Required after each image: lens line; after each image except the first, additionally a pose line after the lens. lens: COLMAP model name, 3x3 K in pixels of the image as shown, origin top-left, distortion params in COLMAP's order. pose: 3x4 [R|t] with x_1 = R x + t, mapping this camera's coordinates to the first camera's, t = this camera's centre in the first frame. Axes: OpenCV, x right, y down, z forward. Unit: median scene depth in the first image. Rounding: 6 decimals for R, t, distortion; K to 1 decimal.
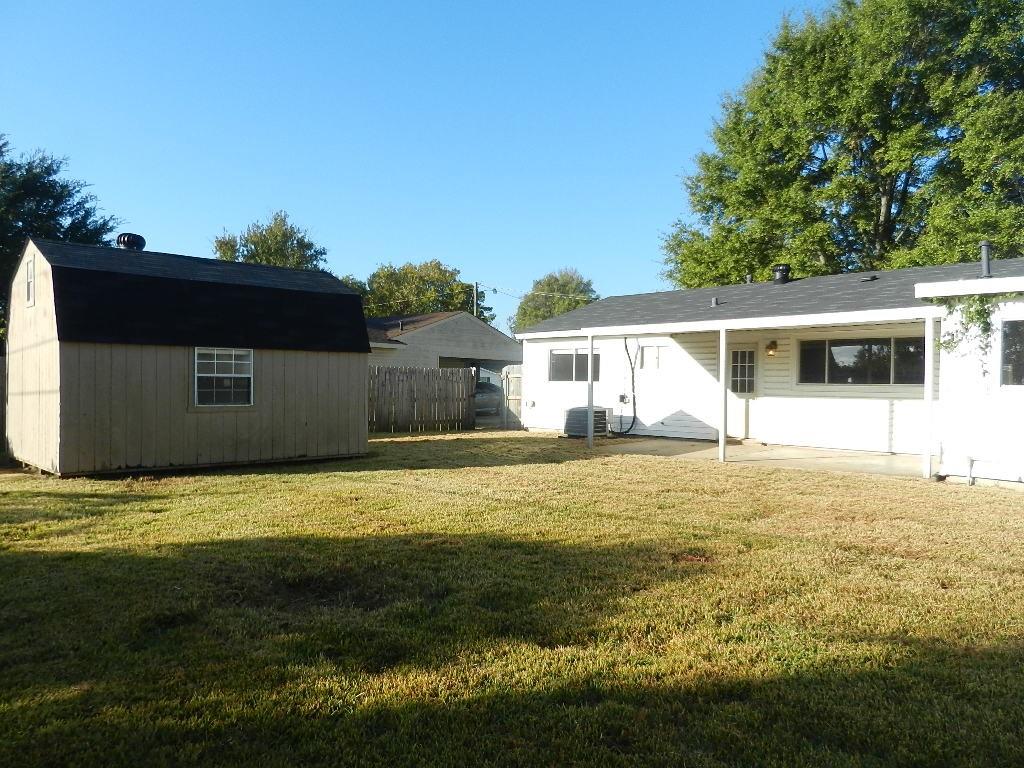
lens RADIAL K [[759.9, 0, 515.4], [0, 759.9, 389.0], [0, 0, 1]] dist [0.008661, 0.000373]
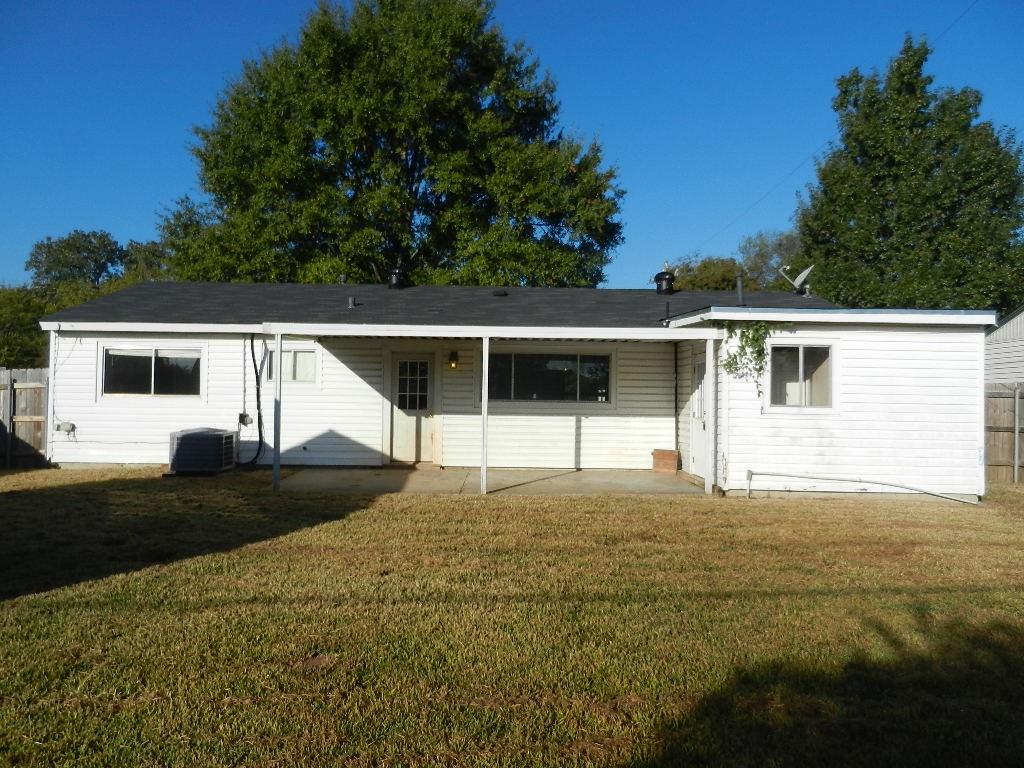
lens RADIAL K [[768.3, 0, 512.0], [0, 768.3, 397.2], [0, 0, 1]] dist [-0.040355, 0.000922]
pose [[0.665433, 0.001996, 0.746455, -0.272409], [0.000109, 0.999996, -0.002771, -0.007148], [-0.746458, 0.001926, 0.665430, 0.324304]]
